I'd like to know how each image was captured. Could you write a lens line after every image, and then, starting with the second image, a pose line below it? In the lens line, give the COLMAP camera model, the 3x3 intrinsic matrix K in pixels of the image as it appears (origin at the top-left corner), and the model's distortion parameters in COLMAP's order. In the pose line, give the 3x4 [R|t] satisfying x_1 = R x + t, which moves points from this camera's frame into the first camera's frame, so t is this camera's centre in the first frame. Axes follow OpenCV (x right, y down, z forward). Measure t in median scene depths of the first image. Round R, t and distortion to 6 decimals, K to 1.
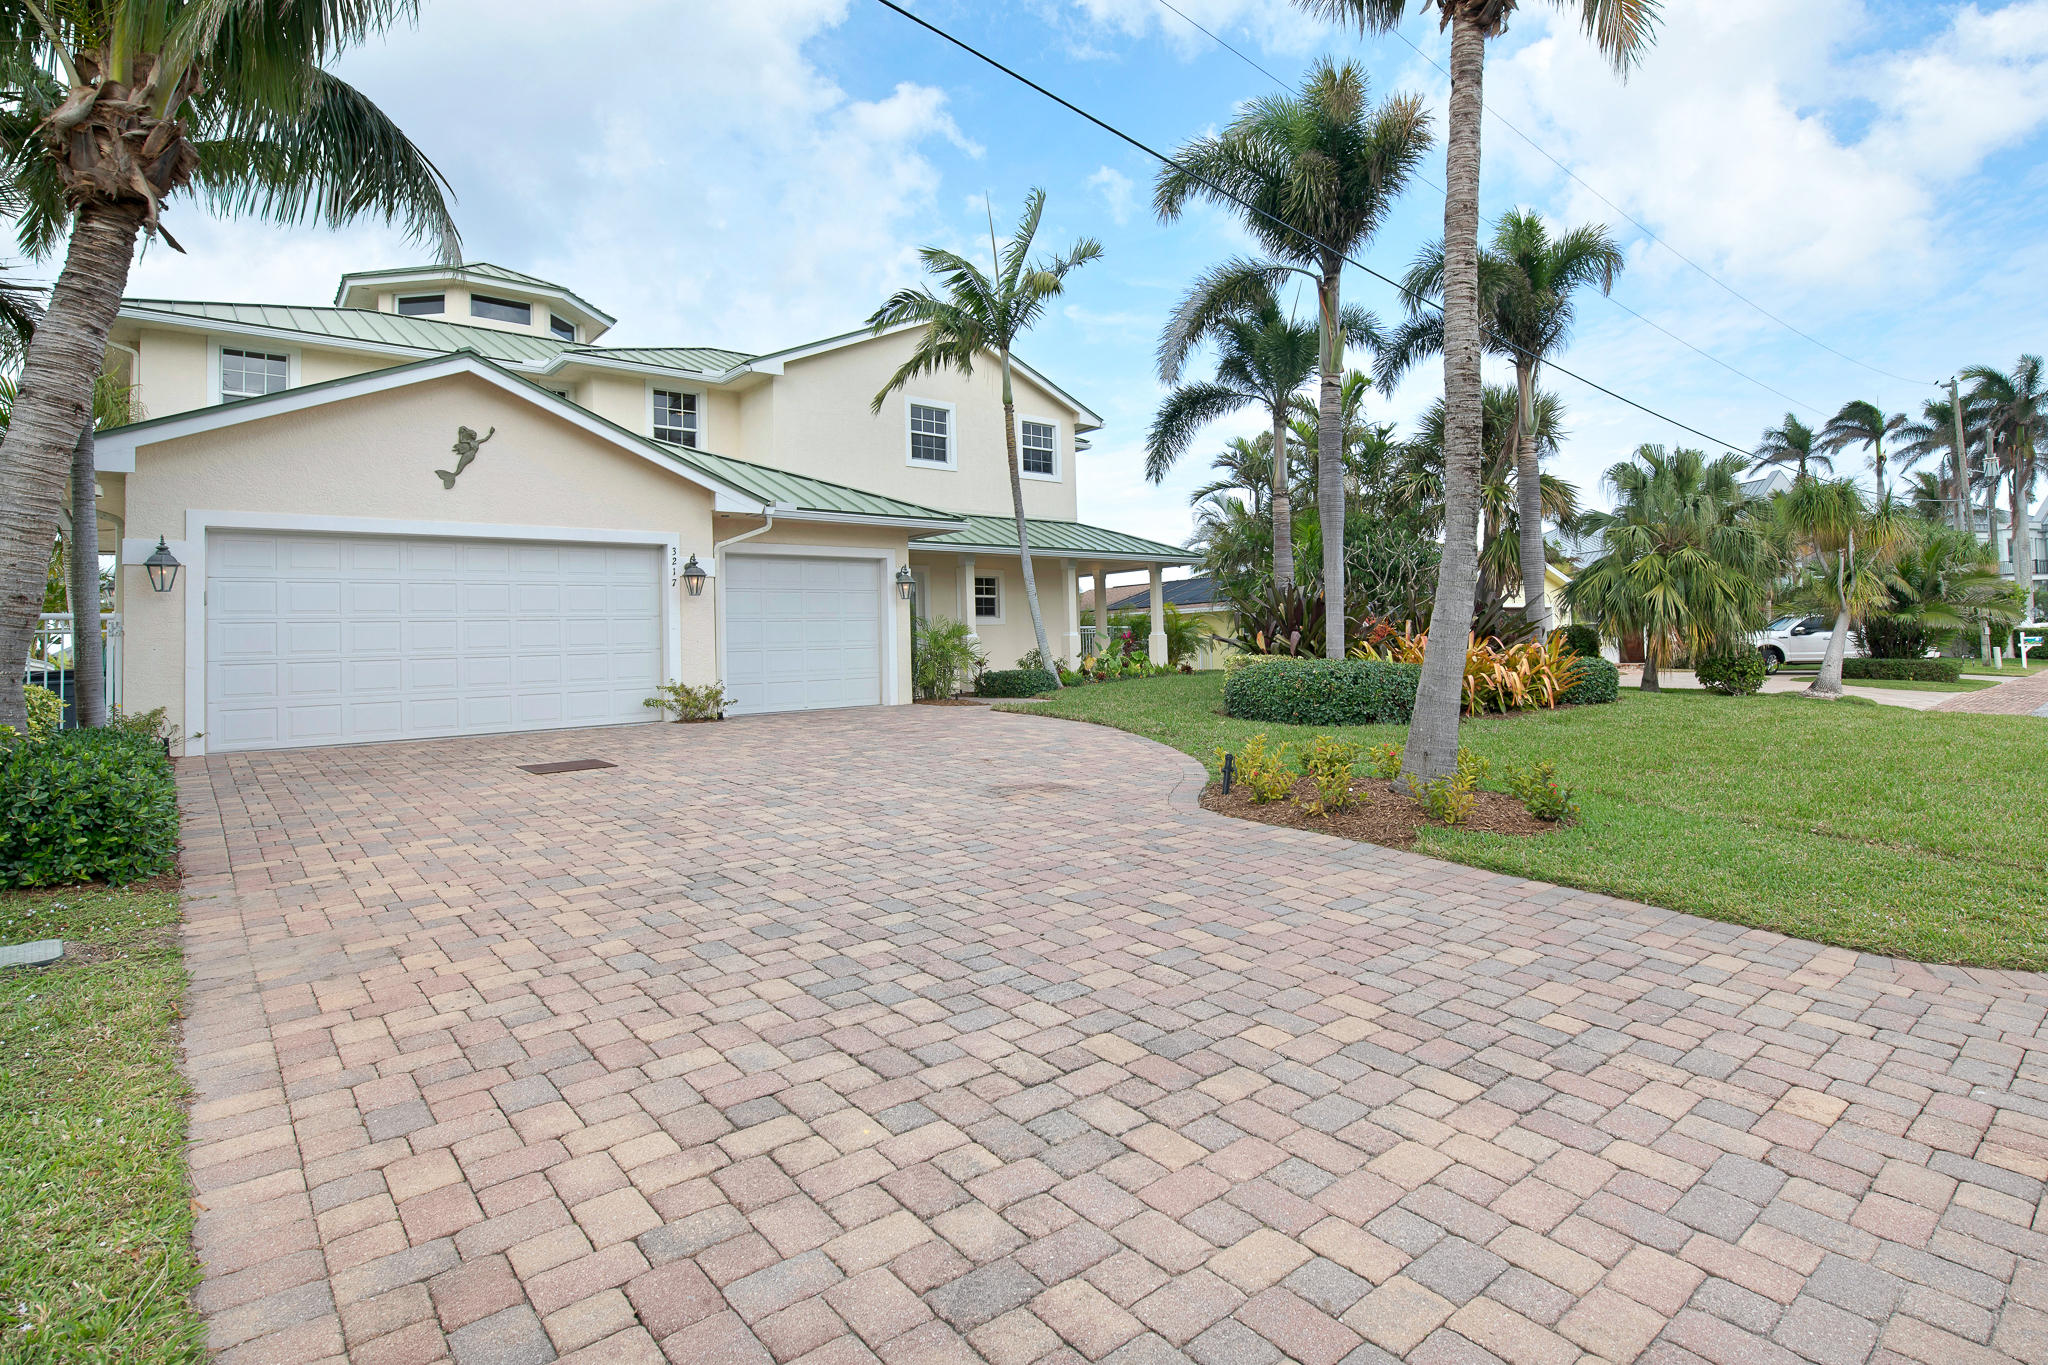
lens RADIAL K [[1047.6, 0, 1023.9], [0, 1047.6, 597.5], [0, 0, 1]] dist [-0.003651, -0.000851]
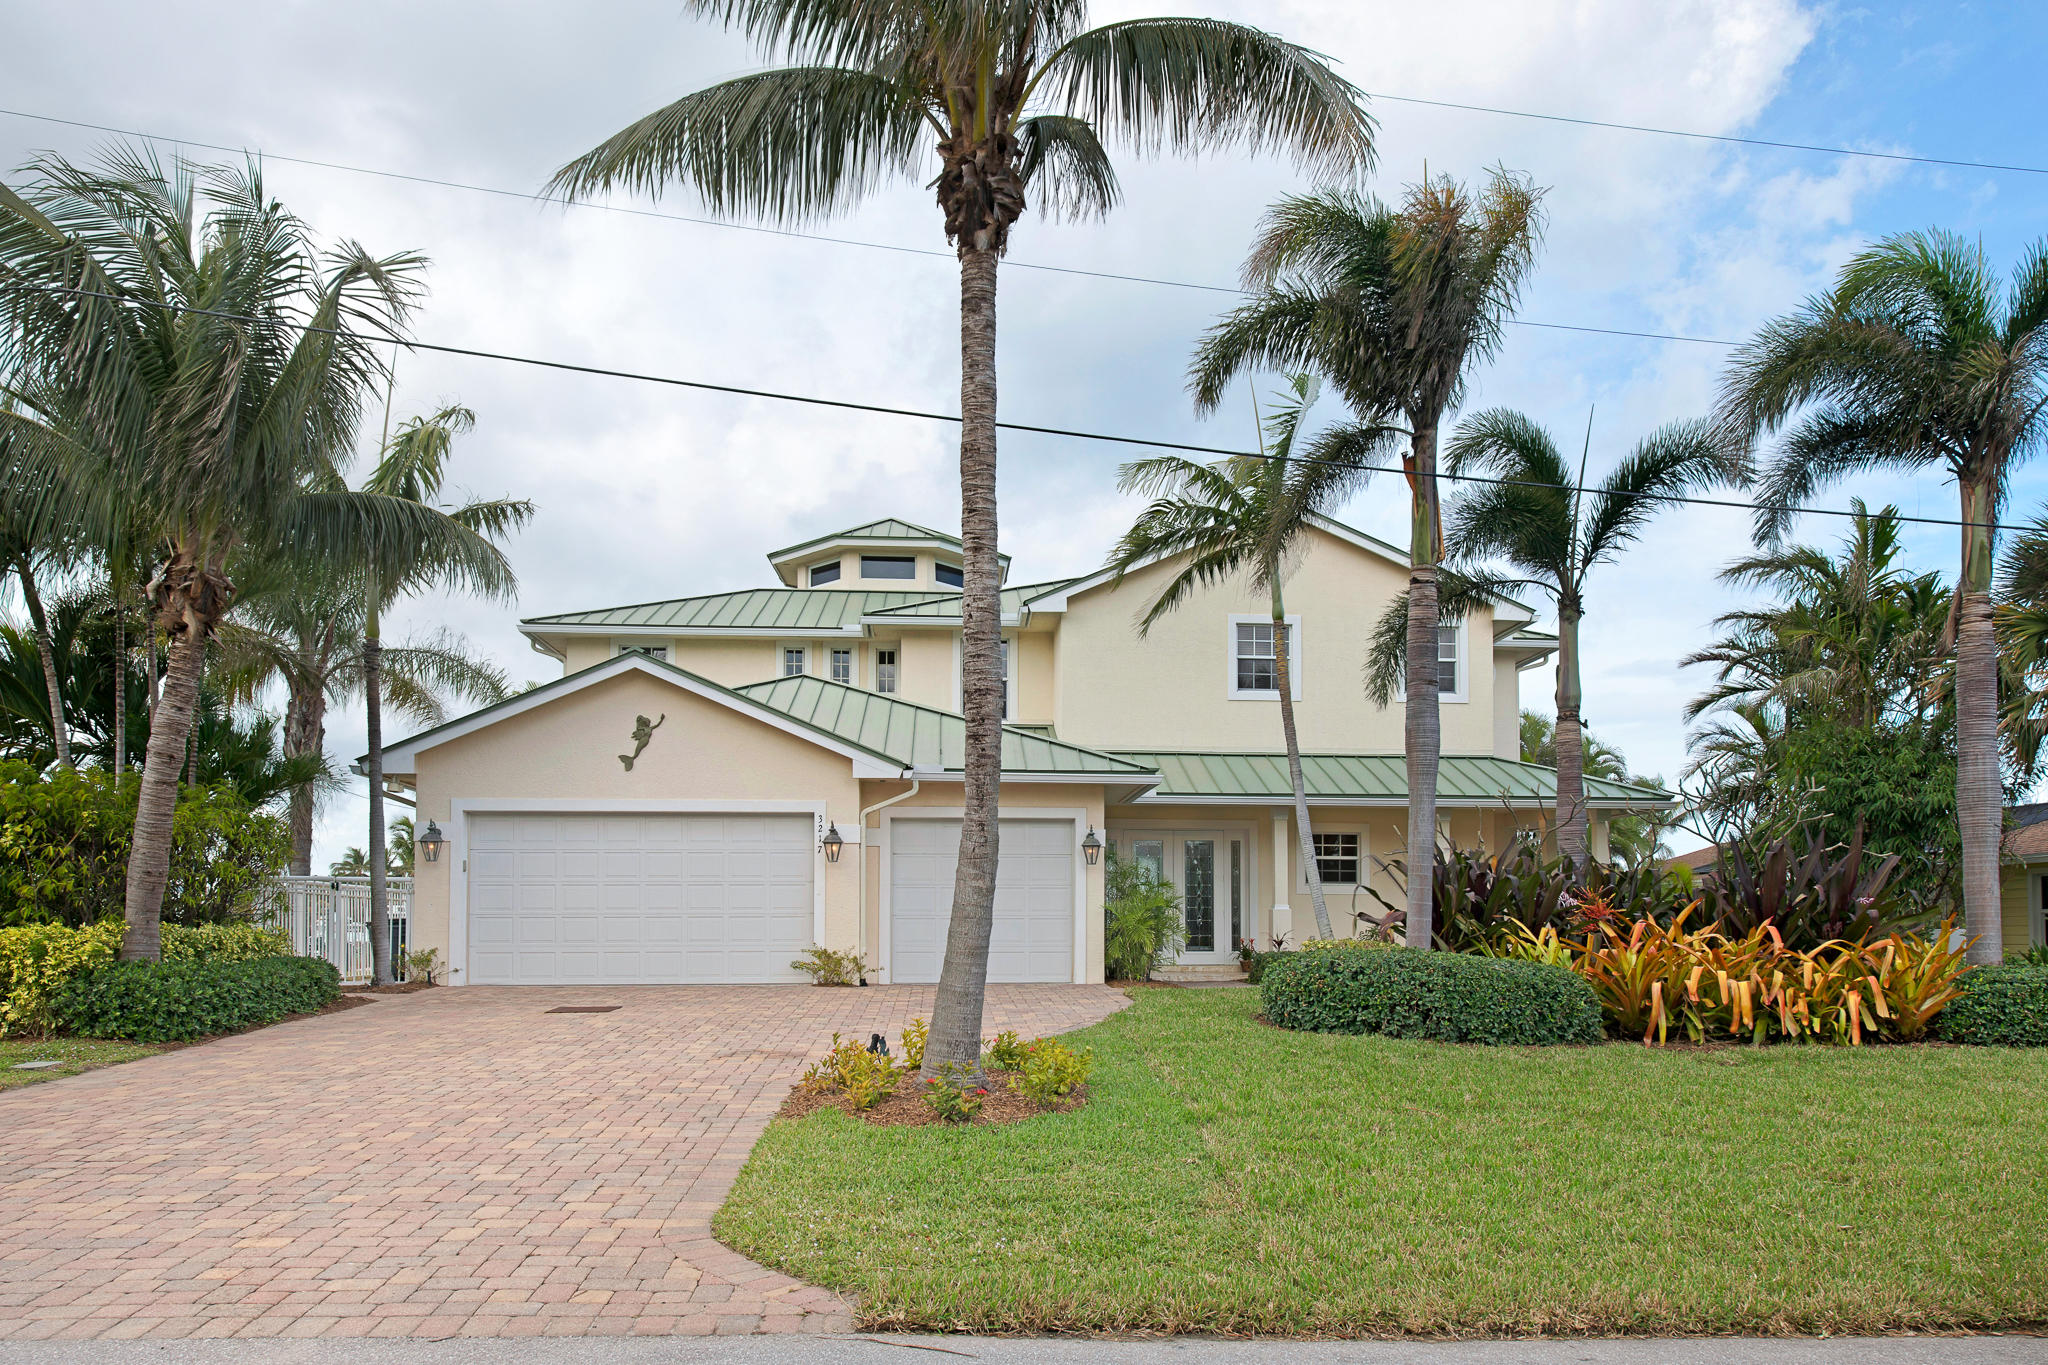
lens RADIAL K [[1427.4, 0, 1023.8], [0, 1427.4, 860.6], [0, 0, 1]] dist [0.006190, 0.002021]
pose [[0.789157, 0.001599, -0.614189, 0.681461], [0.004508, 0.999955, 0.008395, -0.013930], [0.614174, -0.009394, 0.789114, 0.018743]]
